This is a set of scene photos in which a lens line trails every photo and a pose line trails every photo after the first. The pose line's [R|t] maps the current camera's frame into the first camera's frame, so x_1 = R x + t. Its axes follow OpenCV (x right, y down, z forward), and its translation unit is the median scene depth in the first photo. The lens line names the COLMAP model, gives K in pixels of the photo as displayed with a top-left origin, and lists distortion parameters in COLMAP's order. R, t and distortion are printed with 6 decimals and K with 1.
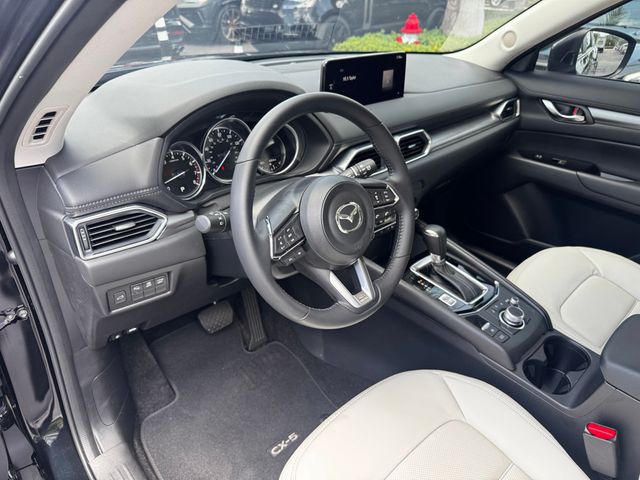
lens RADIAL K [[456.8, 0, 320.0], [0, 456.8, 240.0], [0, 0, 1]] dist [-0.000283, -0.003593]
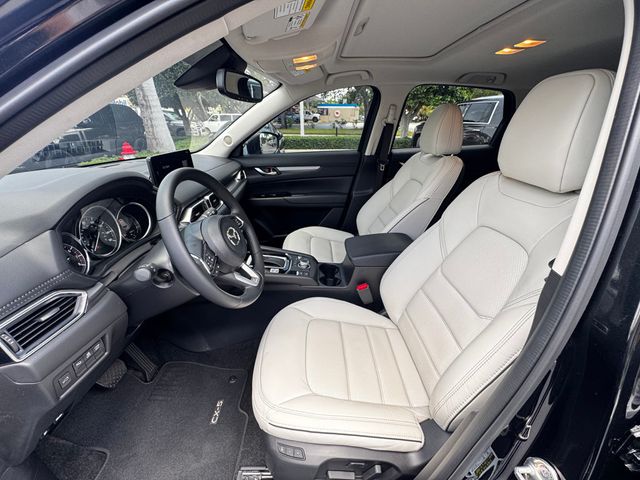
lens RADIAL K [[255.7, 0, 320.0], [0, 255.7, 240.0], [0, 0, 1]] dist [-0.017330, 0.000111]
pose [[0.663891, -0.341344, 0.665382, -0.295602], [0.394143, 0.915853, 0.076577, 0.013735], [-0.635531, 0.211416, 0.742565, 0.103353]]
